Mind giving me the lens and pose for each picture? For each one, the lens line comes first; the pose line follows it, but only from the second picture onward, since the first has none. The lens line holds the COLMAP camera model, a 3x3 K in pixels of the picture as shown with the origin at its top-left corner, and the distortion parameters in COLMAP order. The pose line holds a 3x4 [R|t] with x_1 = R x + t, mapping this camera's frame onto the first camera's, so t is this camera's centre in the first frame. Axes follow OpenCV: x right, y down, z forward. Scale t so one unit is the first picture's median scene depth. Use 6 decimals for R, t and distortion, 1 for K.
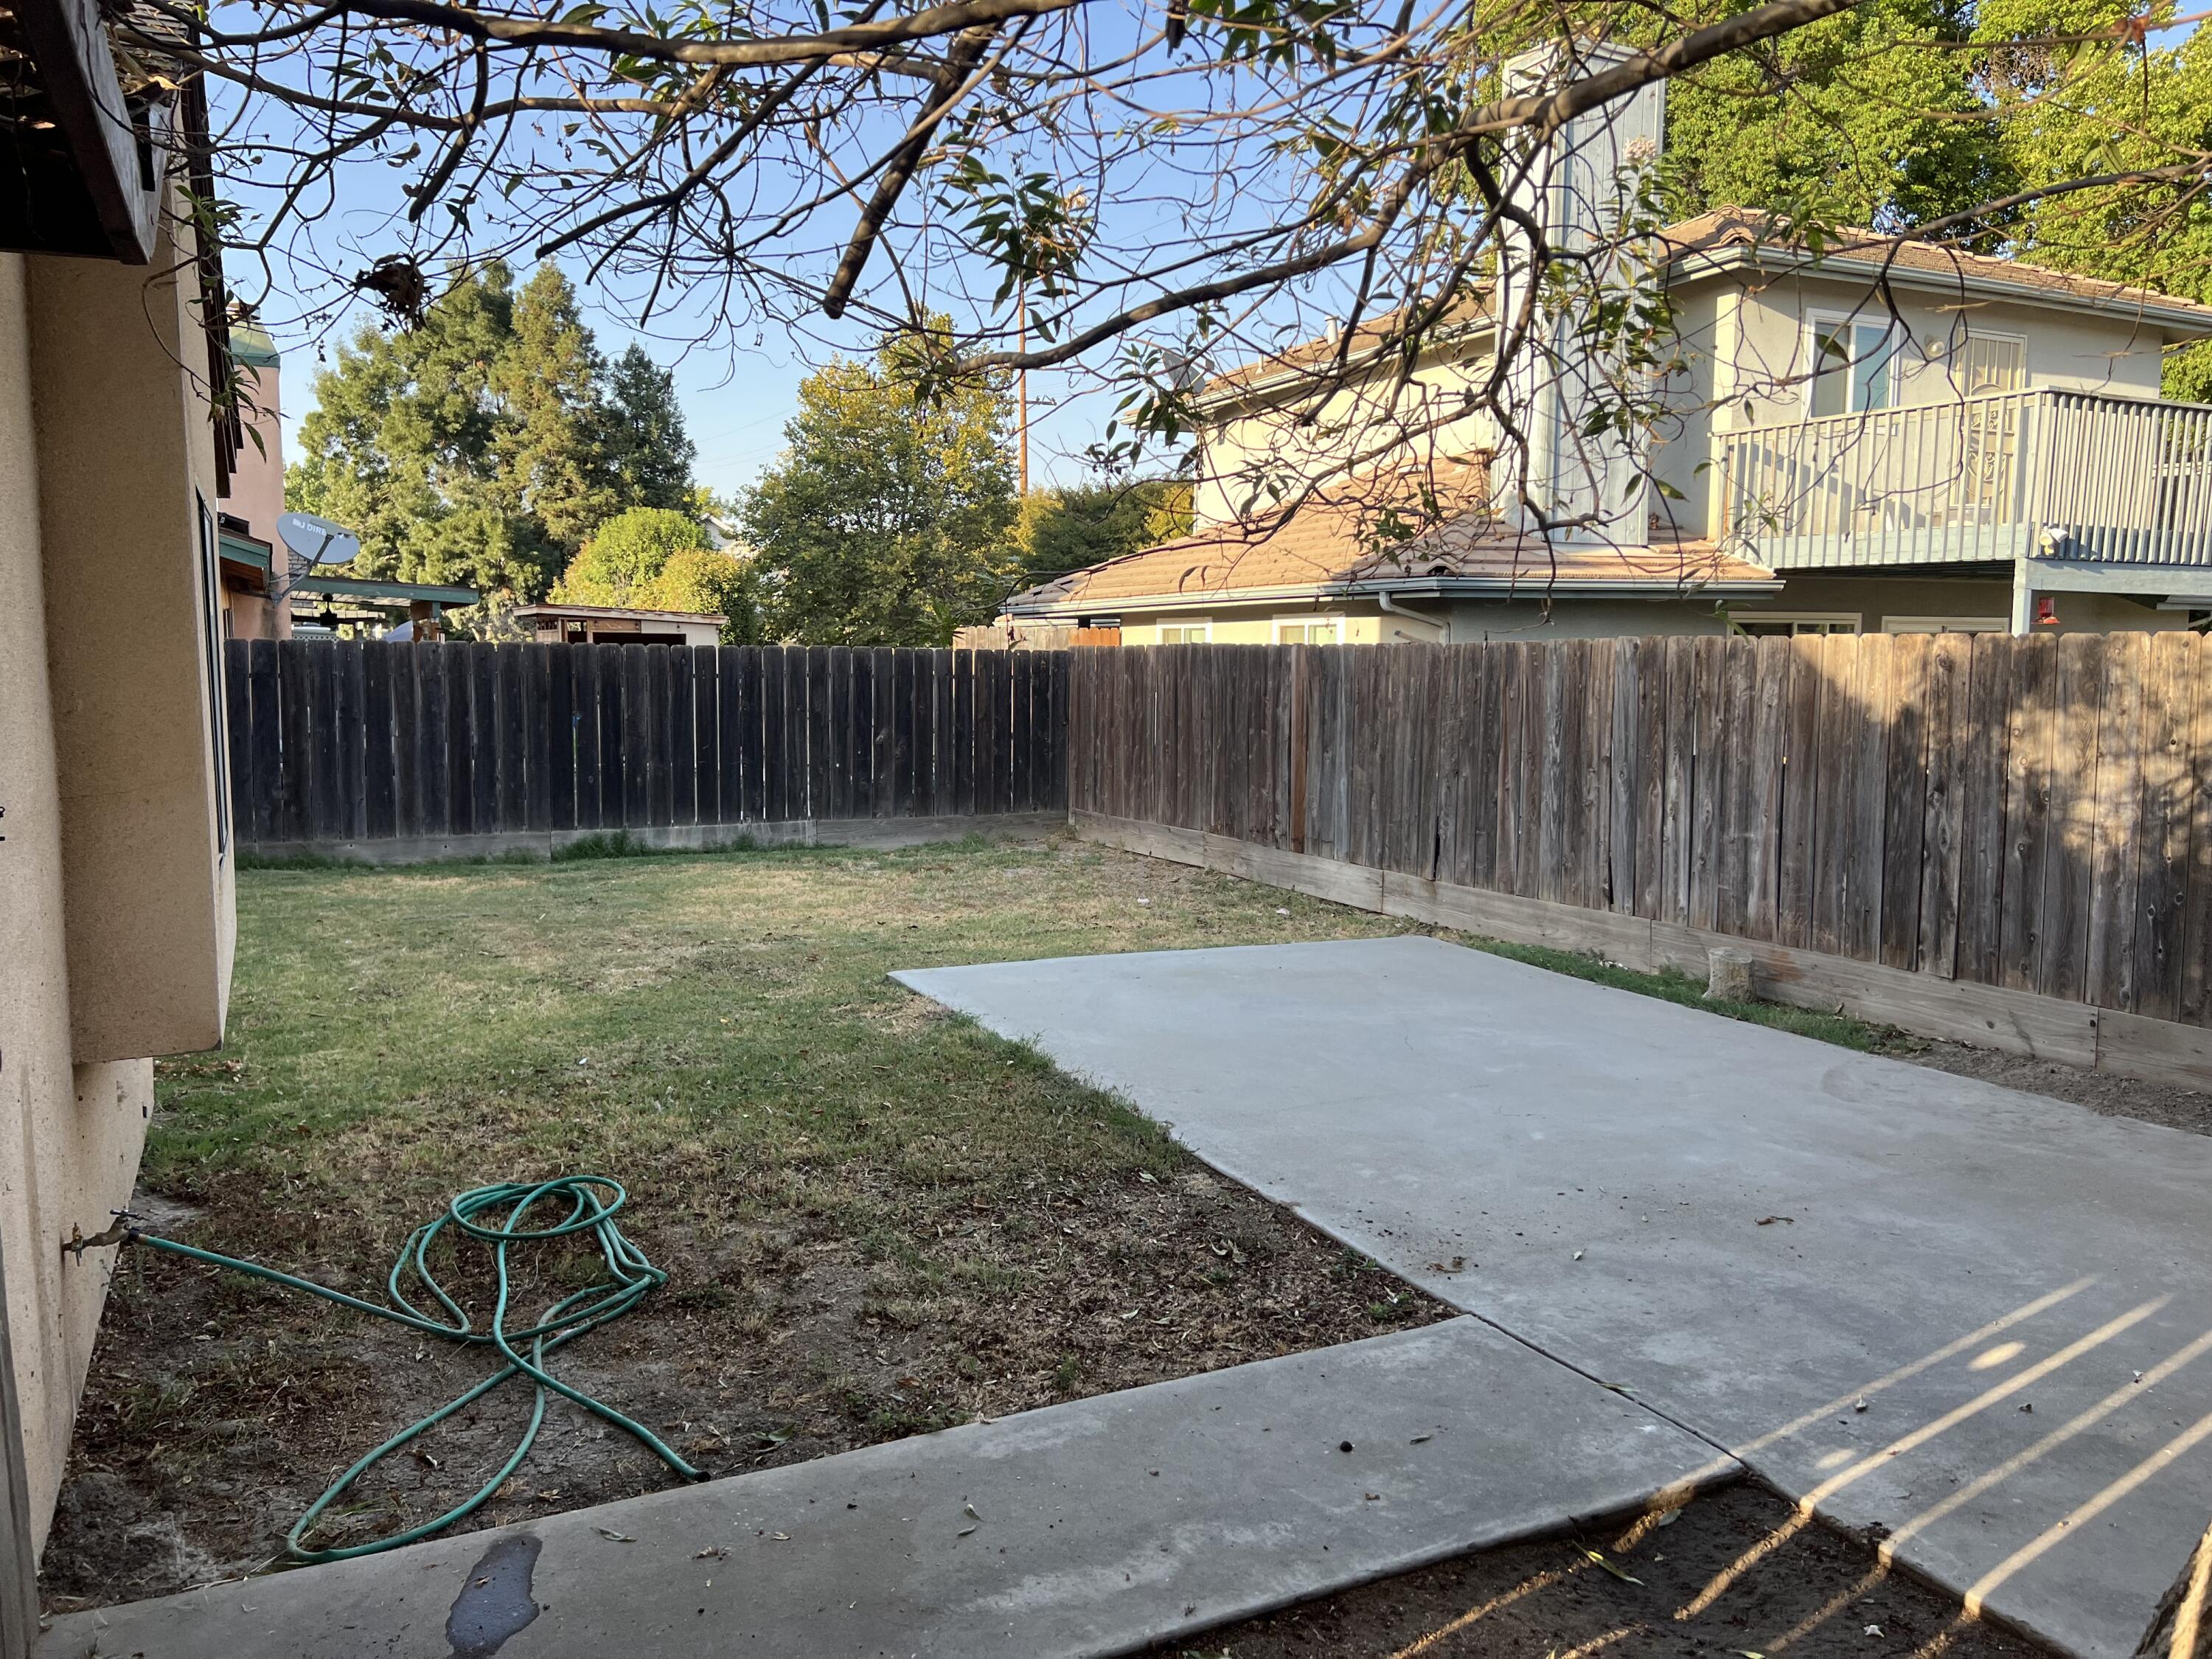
lens RADIAL K [[1668.8, 0, 1106.0], [0, 1668.8, 829.5], [0, 0, 1]] dist [-0.002611, -0.006509]
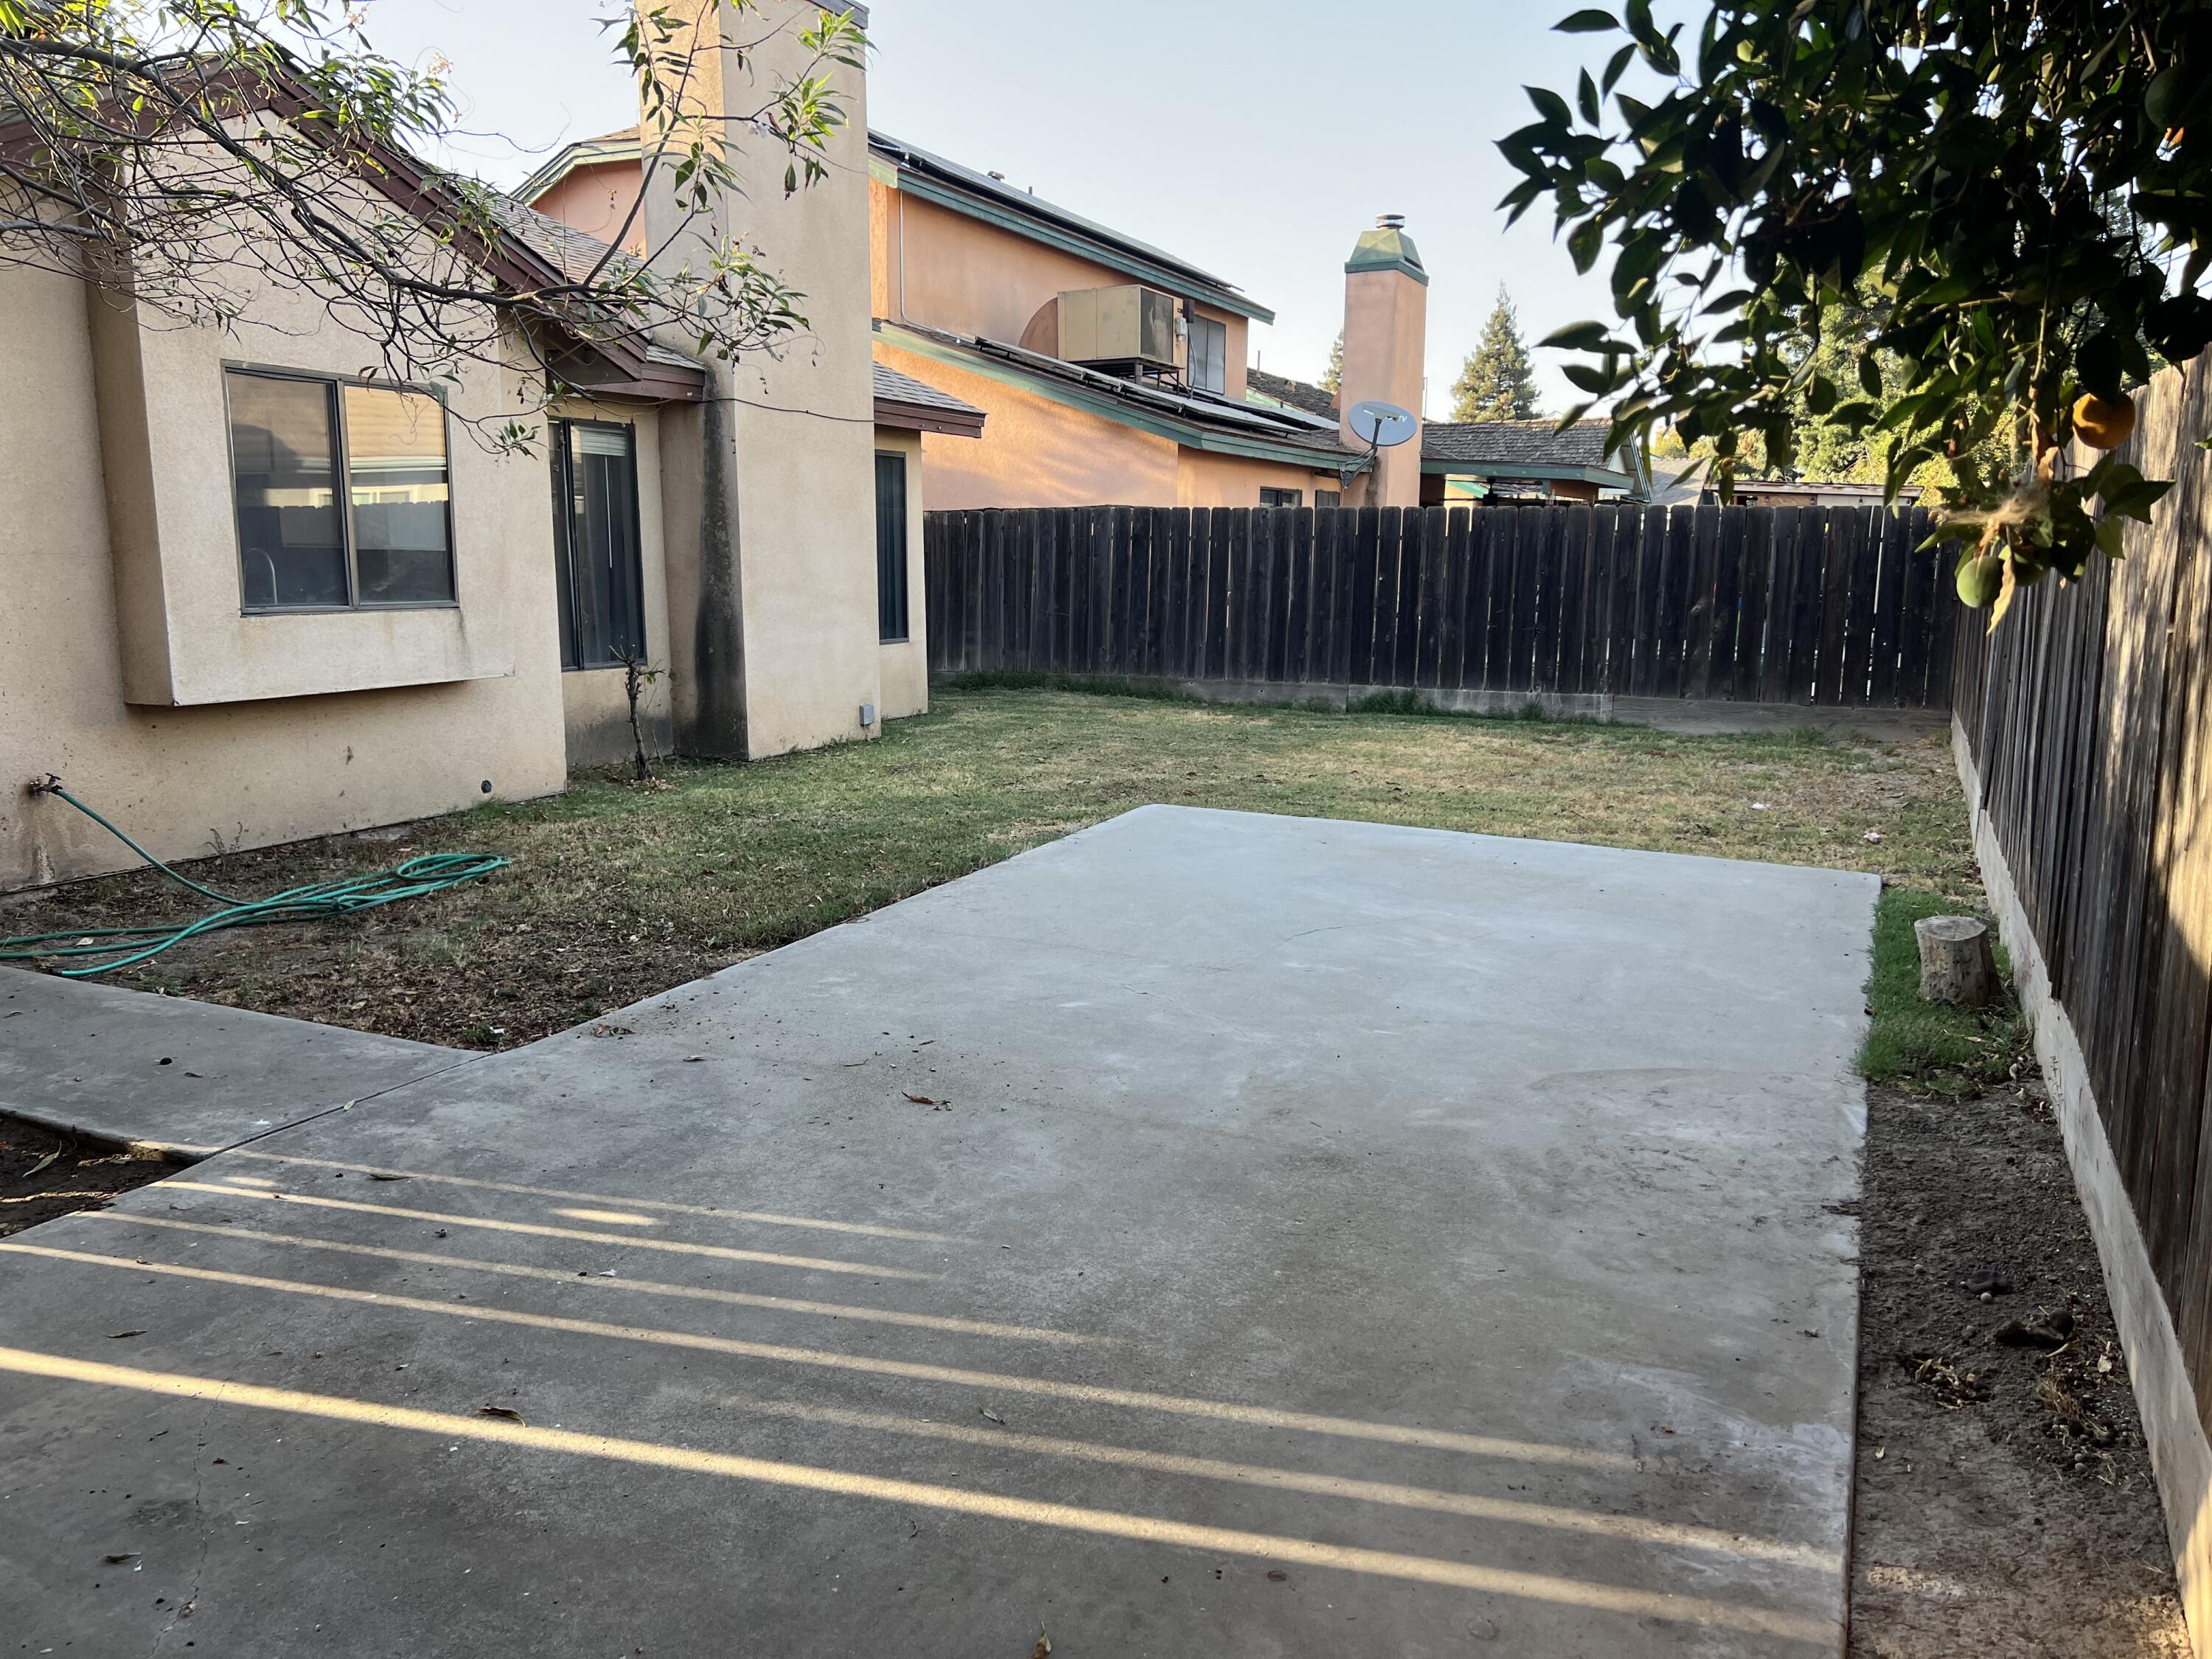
lens RADIAL K [[1672.8, 0, 1106.0], [0, 1672.8, 829.5], [0, 0, 1]] dist [0.025255, -0.006252]
pose [[0.615516, 0.130130, -0.777307, 0.995813], [-0.084728, 0.991484, 0.098893, 0.000554], [0.783557, 0.004989, 0.621300, 0.476482]]
